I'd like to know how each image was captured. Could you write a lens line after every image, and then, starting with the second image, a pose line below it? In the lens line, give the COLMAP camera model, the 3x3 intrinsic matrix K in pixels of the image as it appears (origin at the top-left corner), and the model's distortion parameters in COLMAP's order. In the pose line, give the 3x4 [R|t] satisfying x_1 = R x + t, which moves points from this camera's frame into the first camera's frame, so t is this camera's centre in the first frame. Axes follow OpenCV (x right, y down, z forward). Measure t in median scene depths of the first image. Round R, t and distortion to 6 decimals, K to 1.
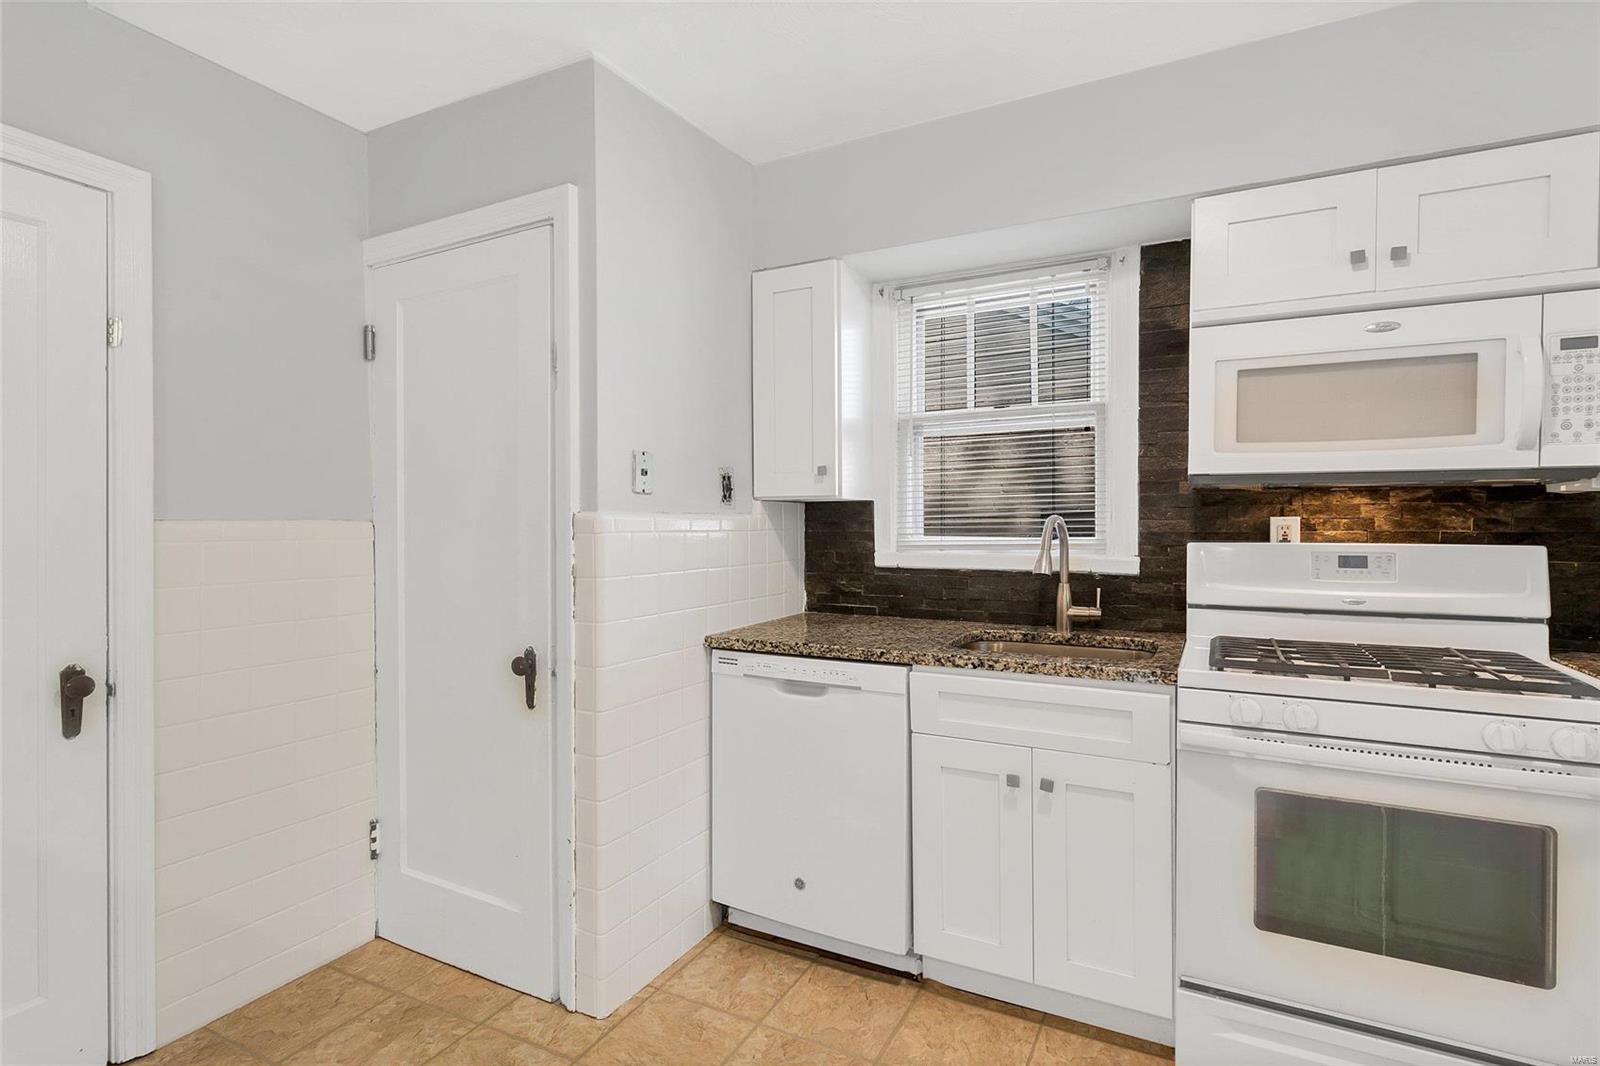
lens RADIAL K [[765.3, 0, 800.0], [0, 765.3, 533.0], [0, 0, 1]] dist [0.002762, 0.001152]
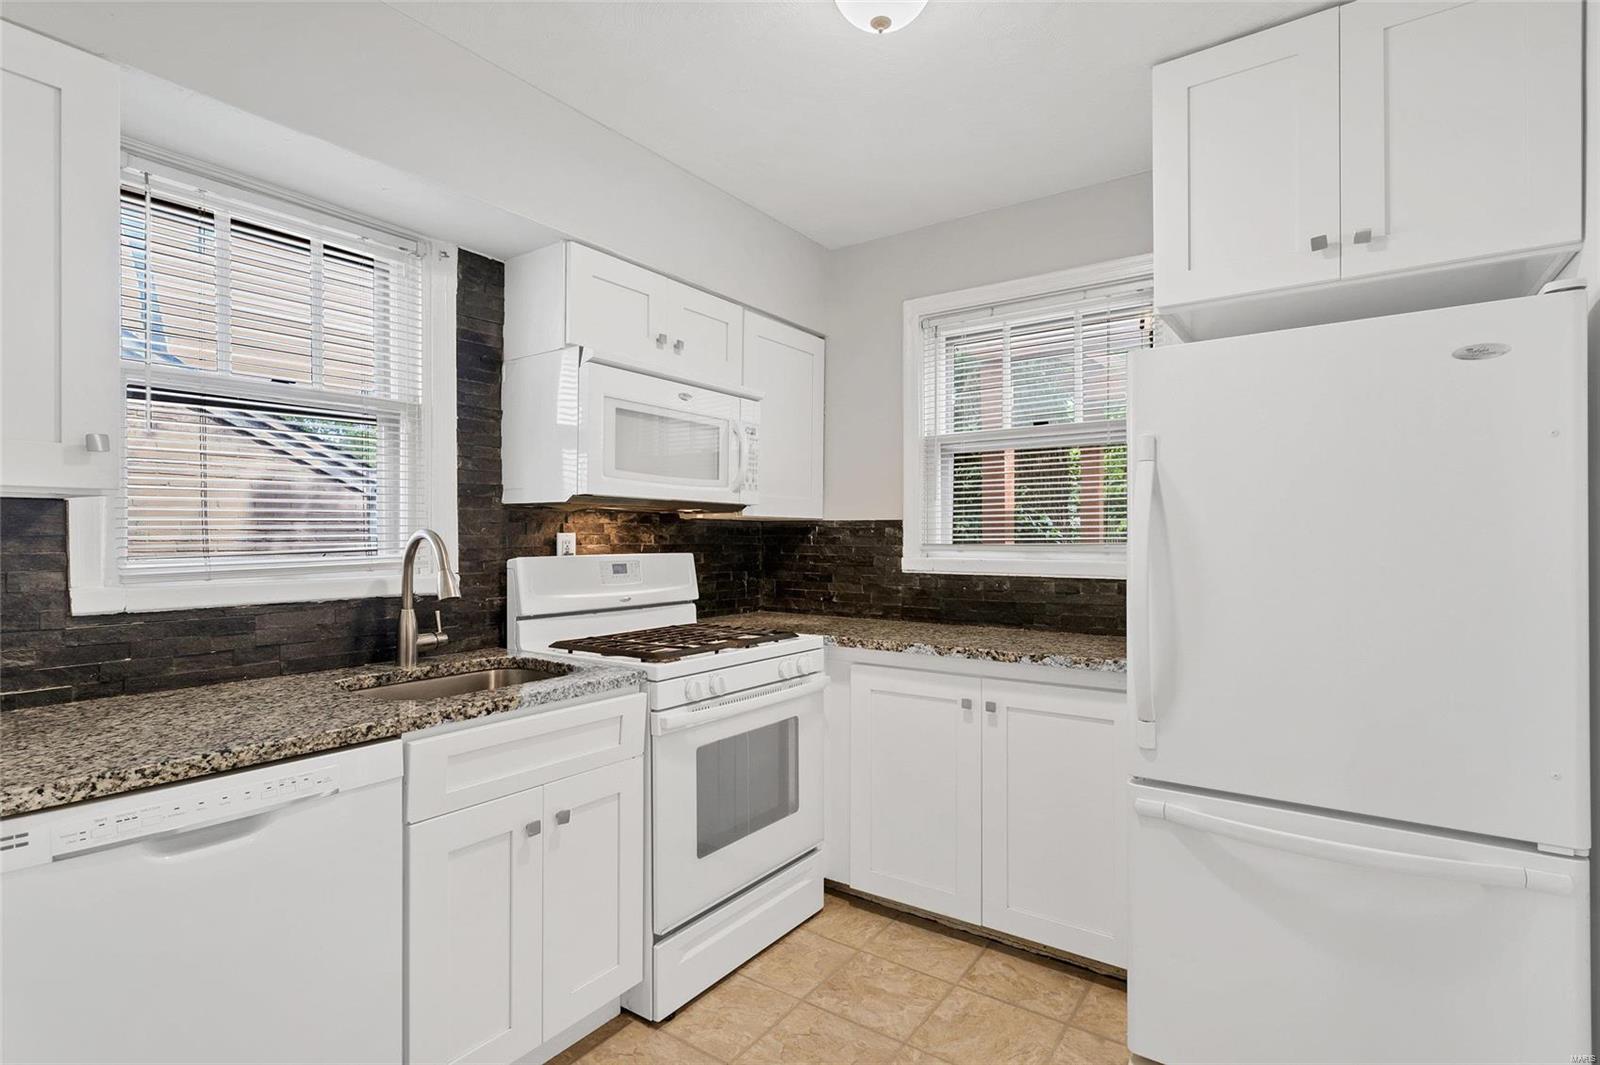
lens RADIAL K [[783.9, 0, 808.4], [0, 783.9, 537.5], [0, 0, 1]] dist [0.003002, 0.000889]
pose [[0.147723, 0.000198, 0.989029, -0.505154], [0.011115, 0.999936, -0.001861, -0.008204], [-0.988966, 0.011268, 0.147711, 0.477266]]
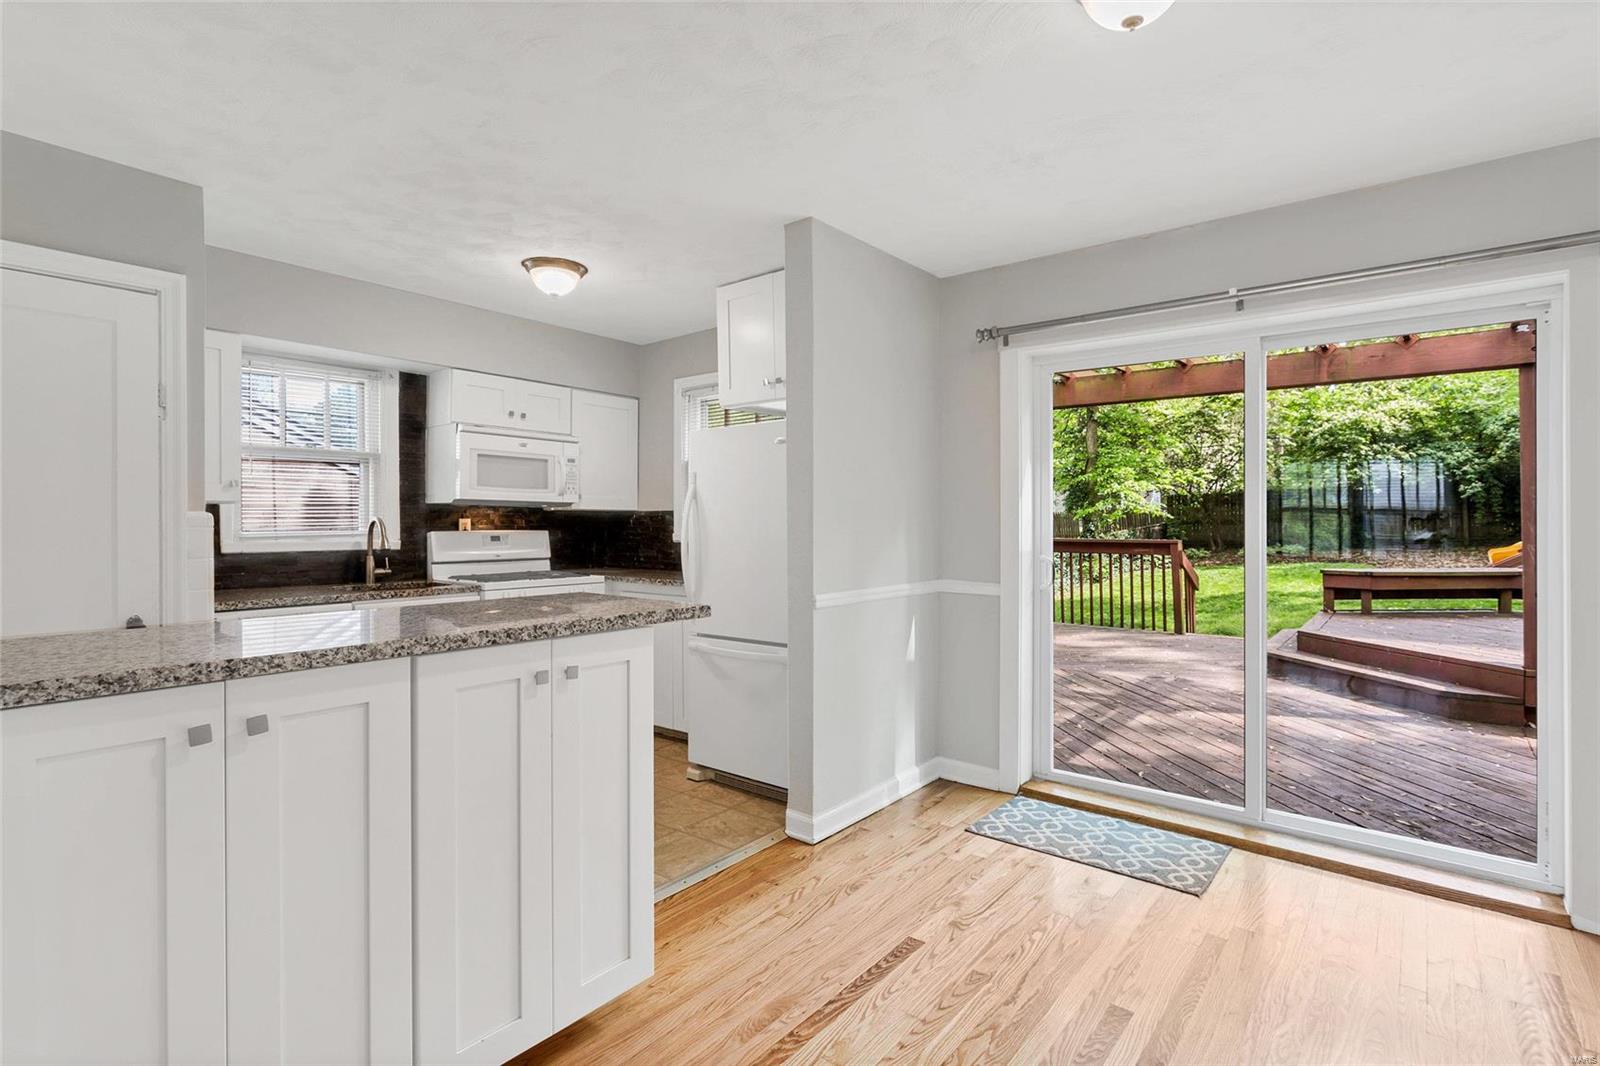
lens RADIAL K [[743.7, 0, 782.2], [0, 743.7, 525.4], [0, 0, 1]] dist [-0.003136, 0.000092]
pose [[0.210728, -0.001443, 0.977544, -1.231720], [0.012541, 0.999921, -0.001227, 0.011439], [-0.977464, 0.012518, 0.210729, -0.300629]]
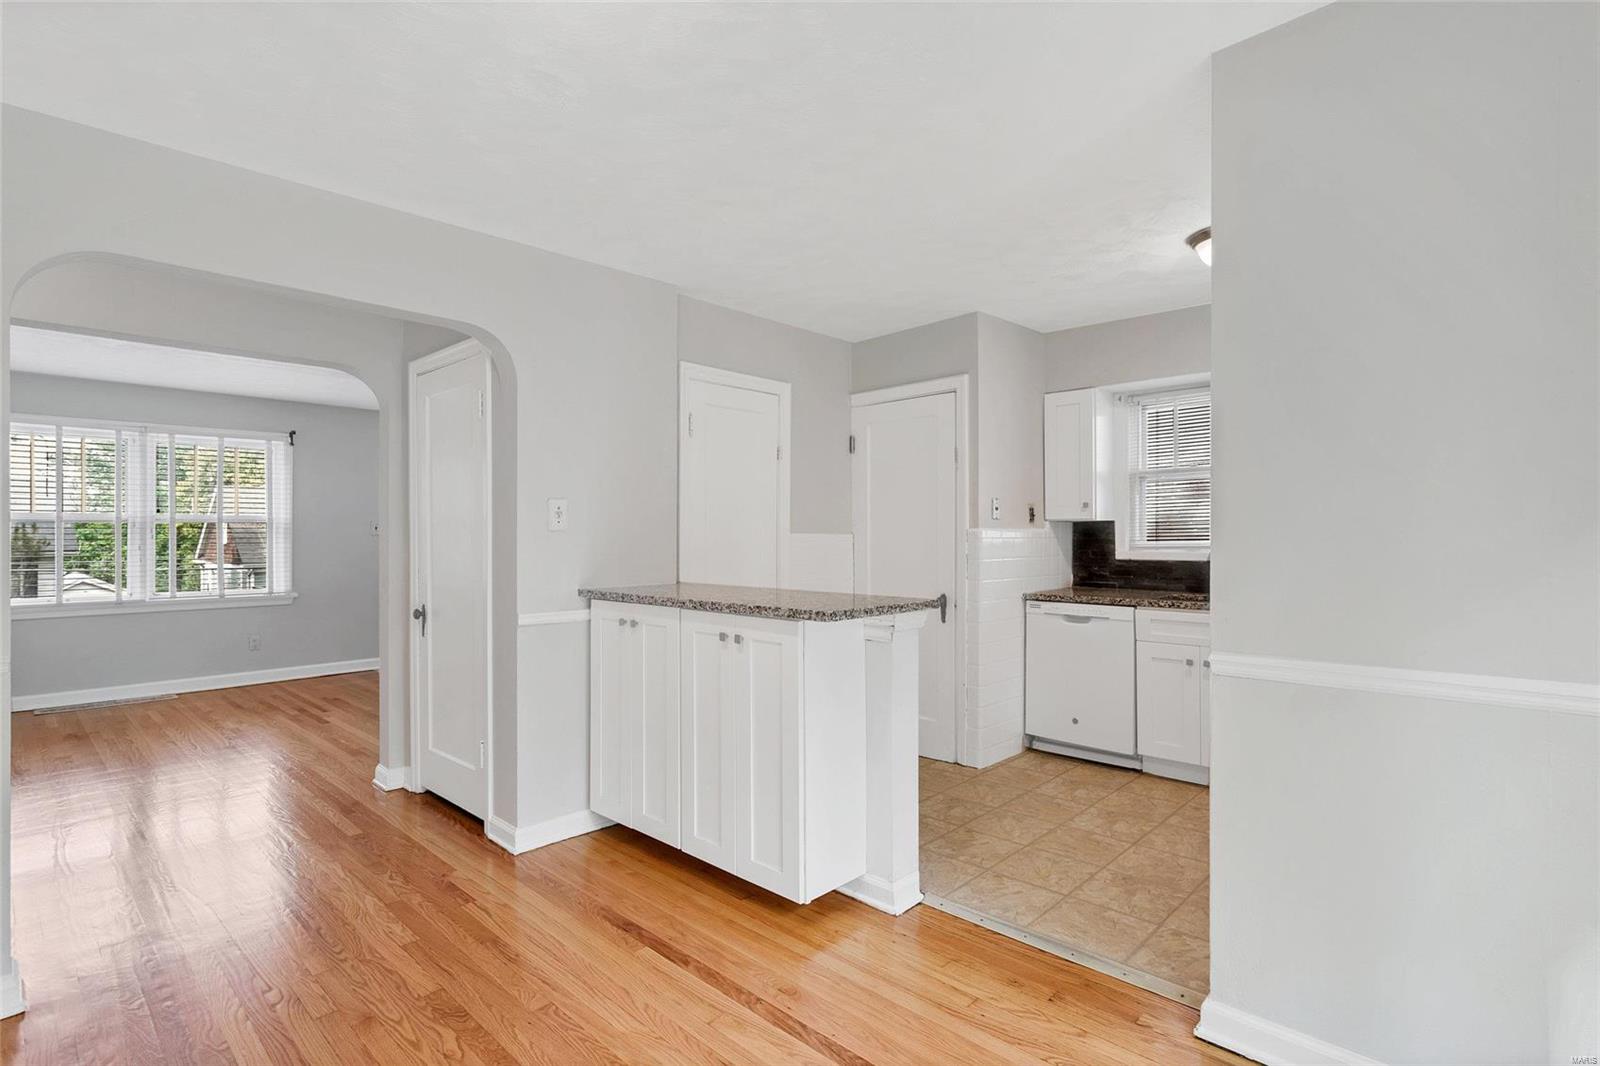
lens RADIAL K [[778.2, 0, 847.4], [0, 778.2, 542.6], [0, 0, 1]] dist [-0.002282, -0.000086]
pose [[0.974200, 0.000727, -0.225684, -0.116681], [-0.001421, 0.999995, -0.002913, 0.015826], [0.225680, 0.003158, 0.974196, -1.030017]]
